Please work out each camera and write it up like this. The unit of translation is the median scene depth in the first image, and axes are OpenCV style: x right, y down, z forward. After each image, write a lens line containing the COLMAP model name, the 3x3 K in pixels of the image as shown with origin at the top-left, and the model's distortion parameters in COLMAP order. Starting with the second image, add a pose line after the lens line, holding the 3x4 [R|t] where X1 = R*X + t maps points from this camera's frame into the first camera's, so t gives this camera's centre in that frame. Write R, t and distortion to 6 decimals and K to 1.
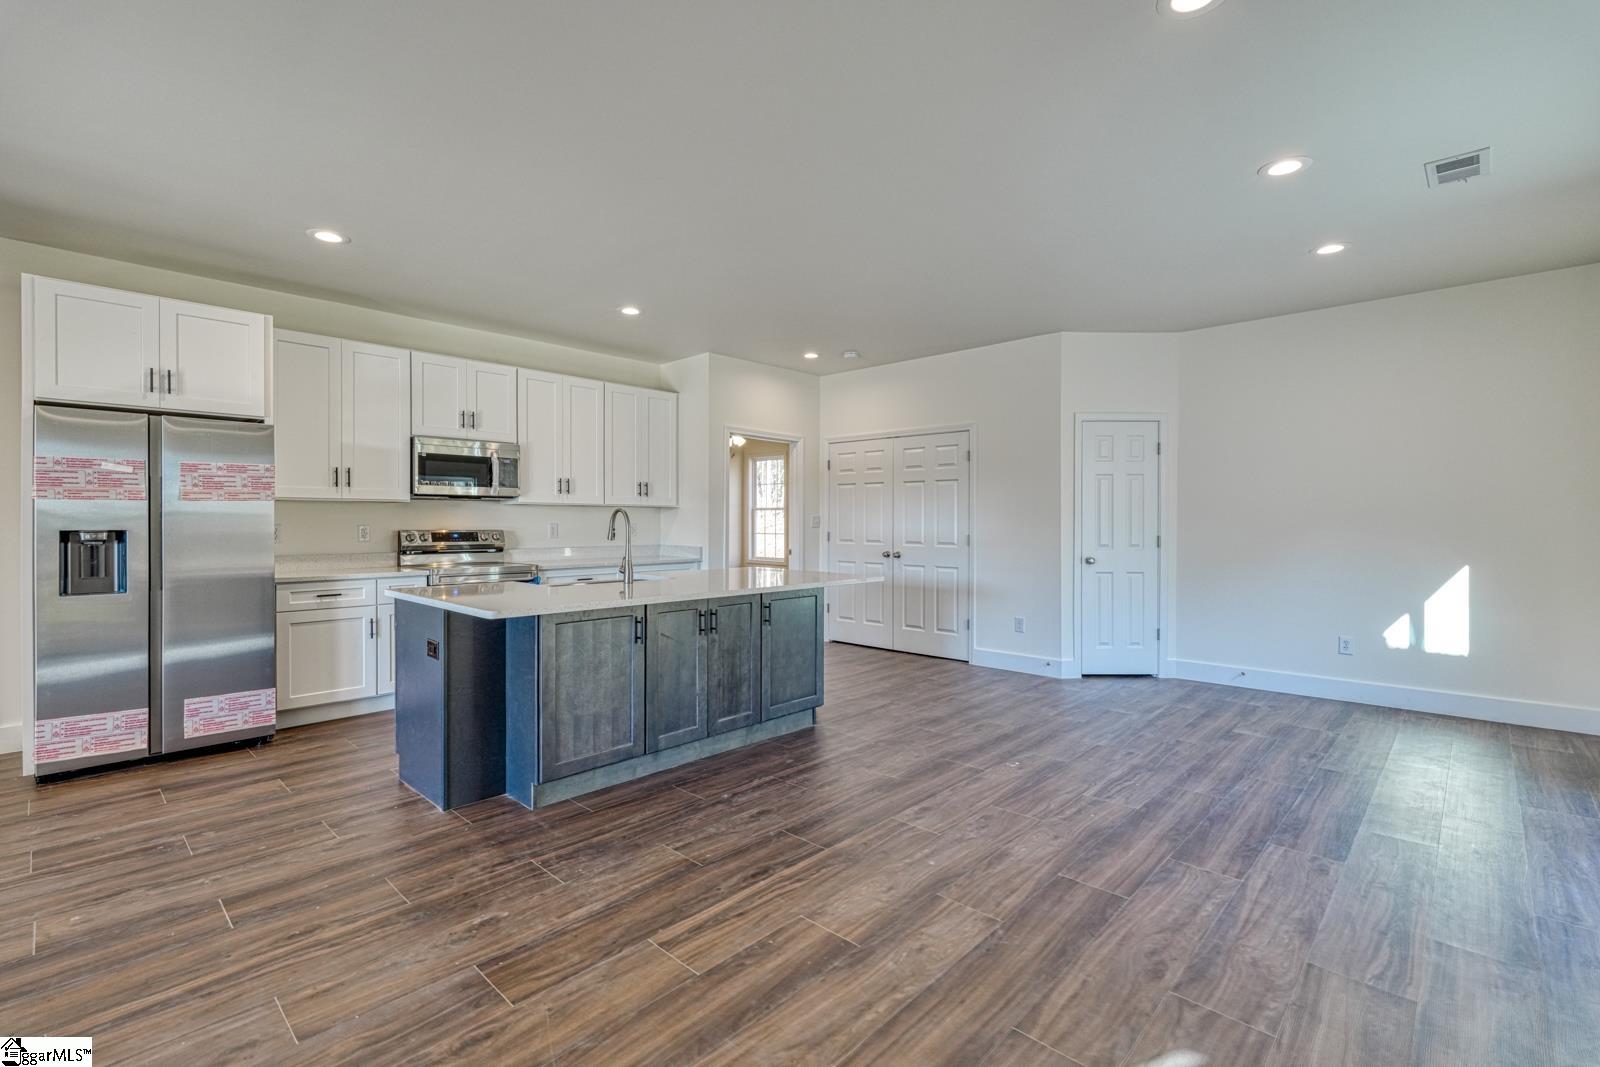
lens RADIAL K [[714.0, 0, 801.0], [0, 714.0, 521.0], [0, 0, 1]] dist [0.001002, 0.000221]
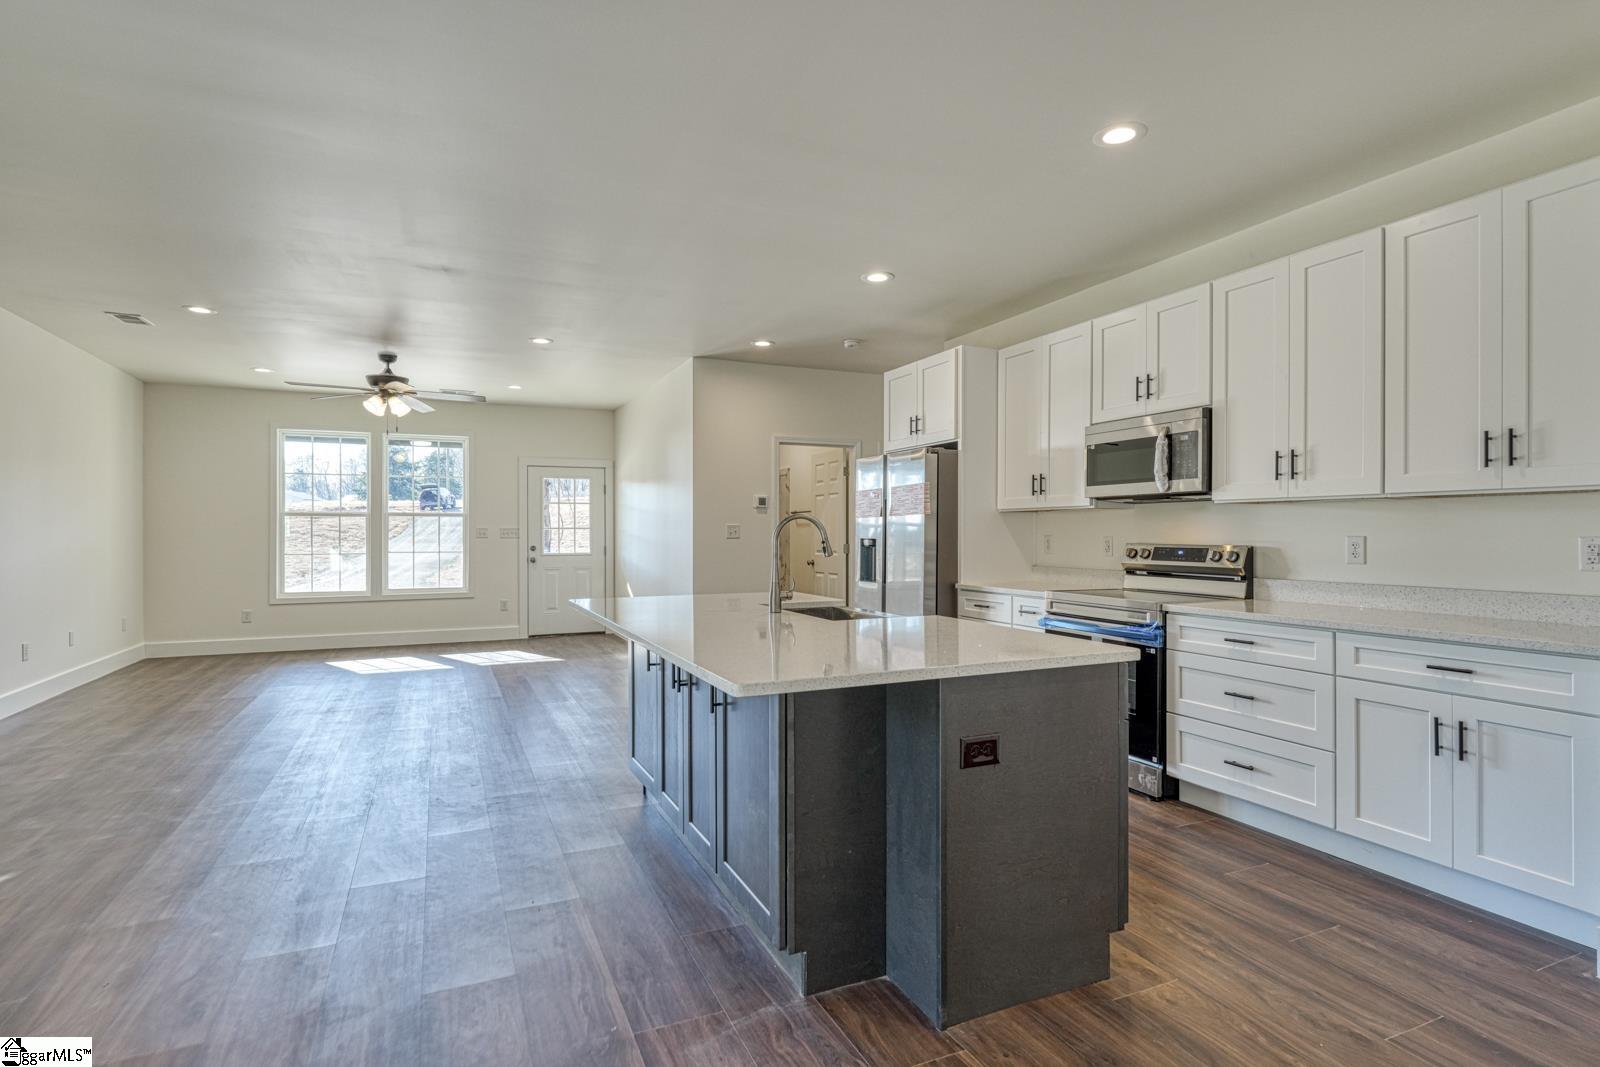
lens RADIAL K [[808.1, 0, 801.3], [0, 808.1, 531.9], [0, 0, 1]] dist [0.002010, 0.000286]
pose [[-0.381996, -0.002084, -0.924162, 0.529219], [0.000173, 0.999997, -0.002327, 0.002966], [0.924164, -0.001048, -0.381995, 1.316122]]
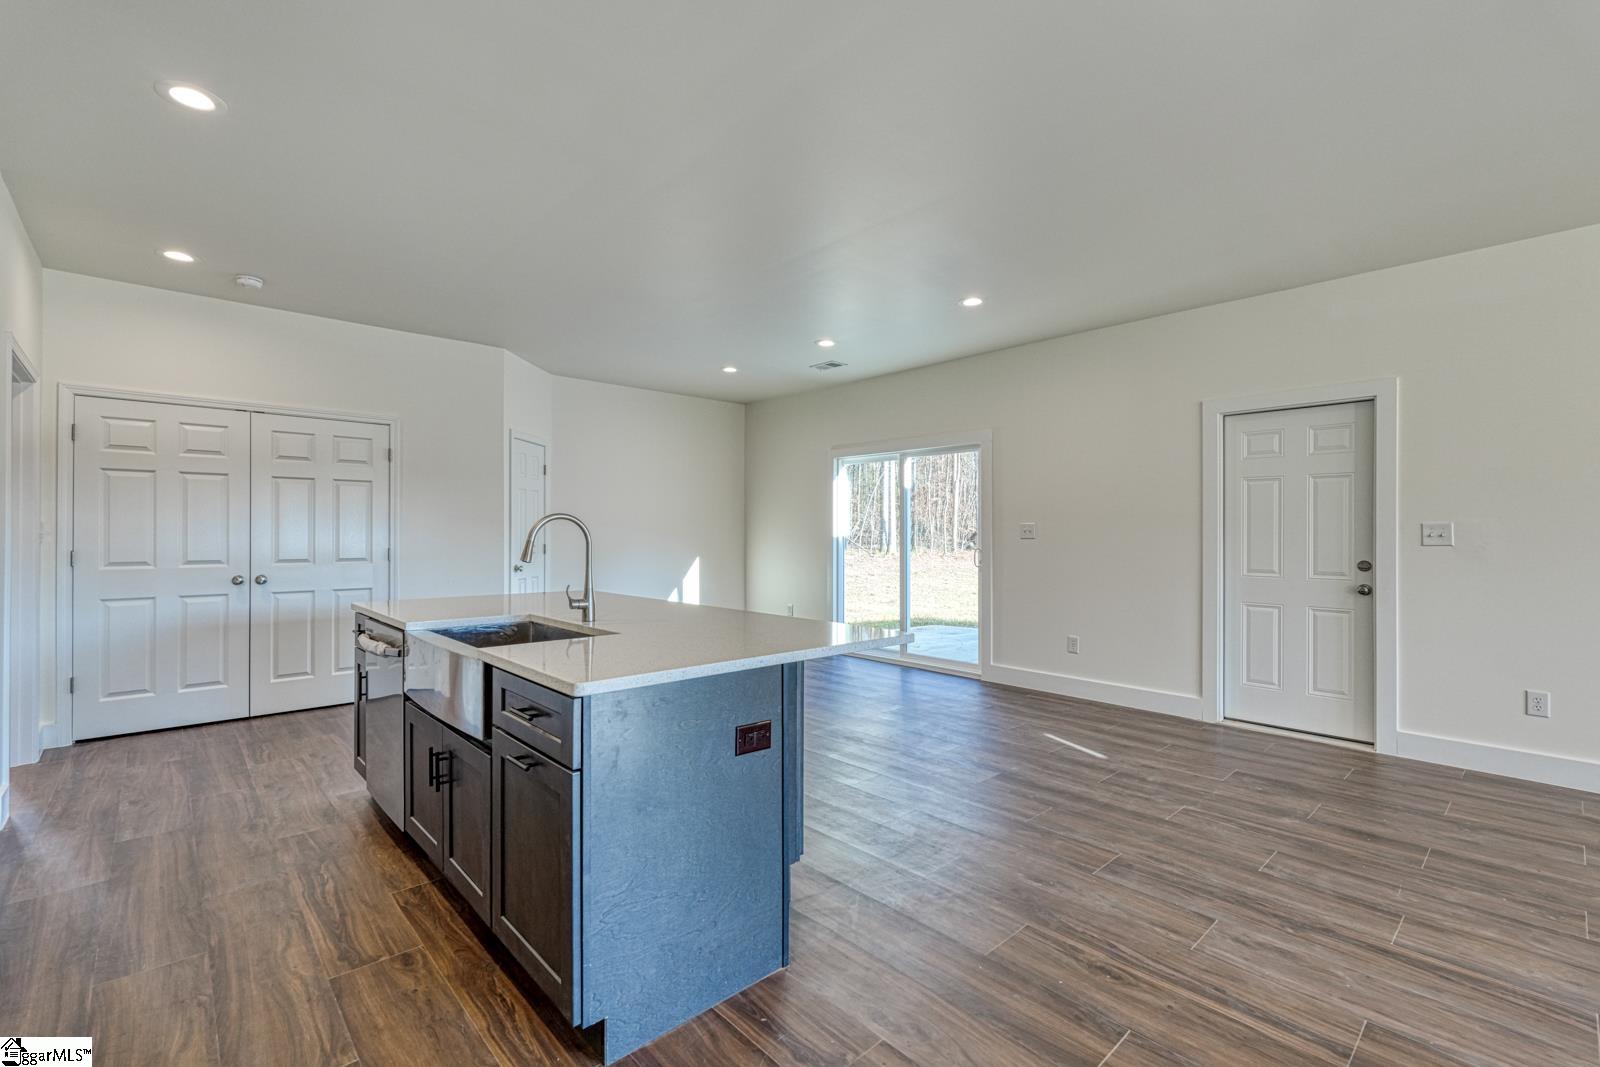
lens RADIAL K [[699.4, 0, 801.5], [0, 699.4, 532.6], [0, 0, 1]] dist [0.001144, 0.000424]
pose [[0.071690, -0.000863, 0.997427, -0.887323], [-0.001793, 0.999998, 0.000994, -0.001319], [-0.997425, -0.001859, 0.071689, 0.721062]]
